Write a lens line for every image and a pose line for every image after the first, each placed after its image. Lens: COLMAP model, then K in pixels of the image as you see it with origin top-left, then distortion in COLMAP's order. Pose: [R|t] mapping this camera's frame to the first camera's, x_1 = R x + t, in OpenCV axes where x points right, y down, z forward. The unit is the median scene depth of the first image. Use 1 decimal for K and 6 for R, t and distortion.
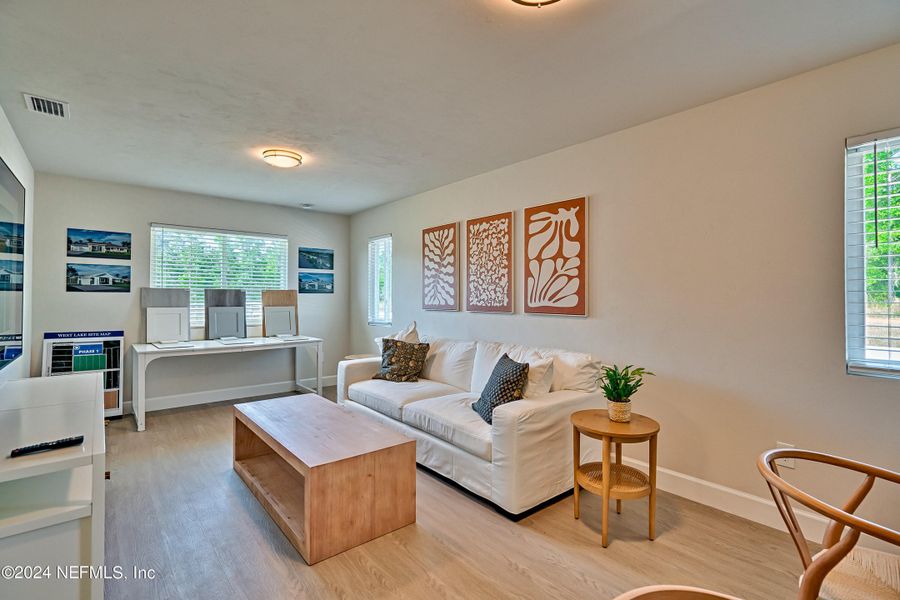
lens RADIAL K [[412.7, 0, 450.6], [0, 412.7, 297.9], [0, 0, 1]] dist [-0.011695, 0.002792]
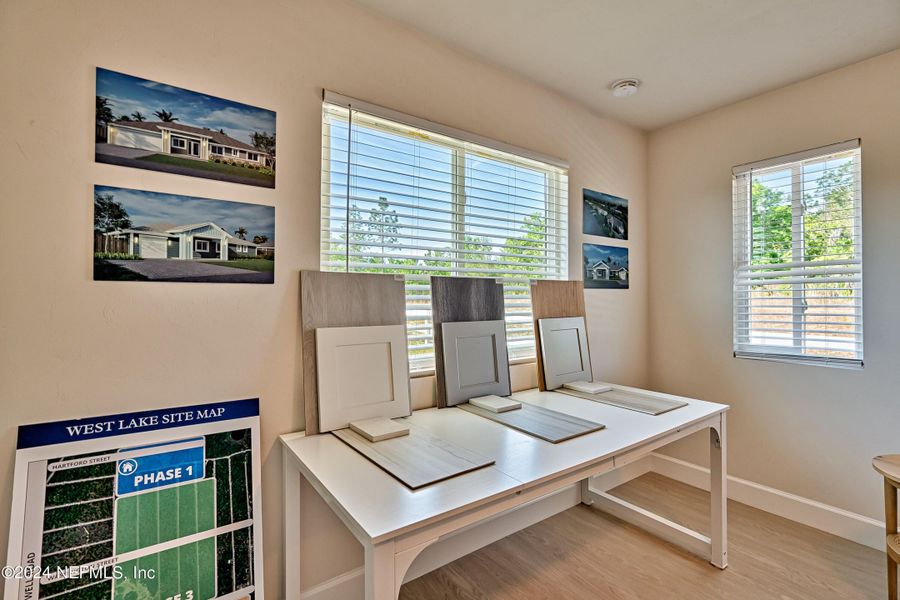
lens RADIAL K [[412.7, 0, 451.4], [0, 412.7, 297.8], [0, 0, 1]] dist [-0.011695, 0.002792]
pose [[0.995372, 0.000913, -0.096094, -0.613422], [-0.000227, 0.999974, 0.007156, -0.004534], [0.096099, -0.007101, 0.995346, 0.686051]]
